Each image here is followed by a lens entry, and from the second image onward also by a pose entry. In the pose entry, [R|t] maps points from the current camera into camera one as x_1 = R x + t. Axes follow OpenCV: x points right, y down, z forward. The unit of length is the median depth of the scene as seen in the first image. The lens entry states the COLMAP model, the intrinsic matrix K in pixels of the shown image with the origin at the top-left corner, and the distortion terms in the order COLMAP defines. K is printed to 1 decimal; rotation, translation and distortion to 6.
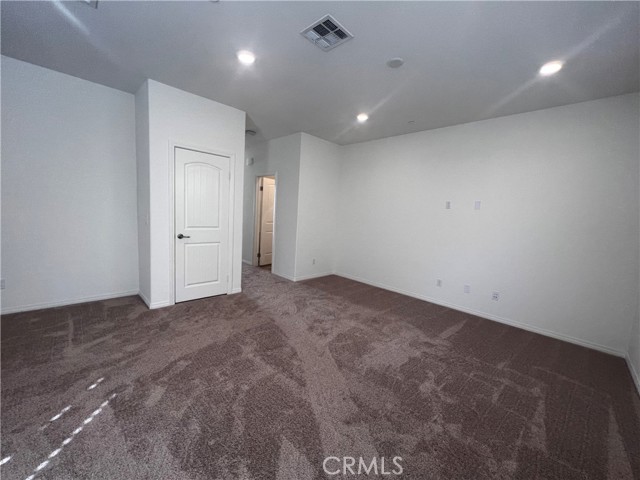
lens RADIAL K [[254.5, 0, 319.2], [0, 254.5, 240.7], [0, 0, 1]] dist [-0.001620, -0.000026]
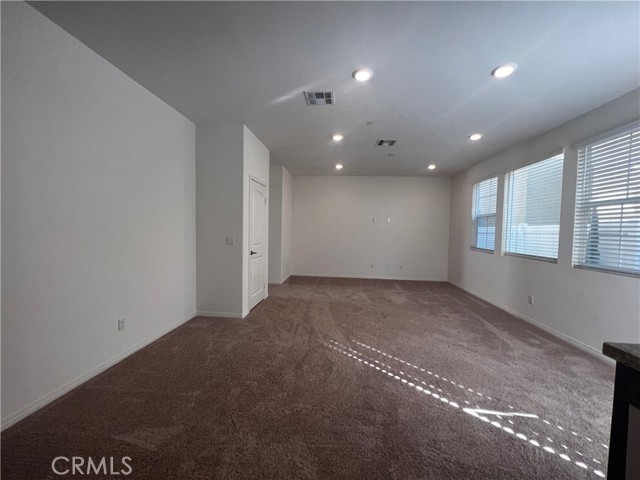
lens RADIAL K [[254.5, 0, 321.0], [0, 254.5, 239.4], [0, 0, 1]] dist [-0.001620, -0.000026]
pose [[0.762579, -0.068241, 0.643286, -1.058225], [0.091131, 0.995836, -0.002390, -0.047100], [-0.640444, 0.060446, 0.765622, -0.118557]]
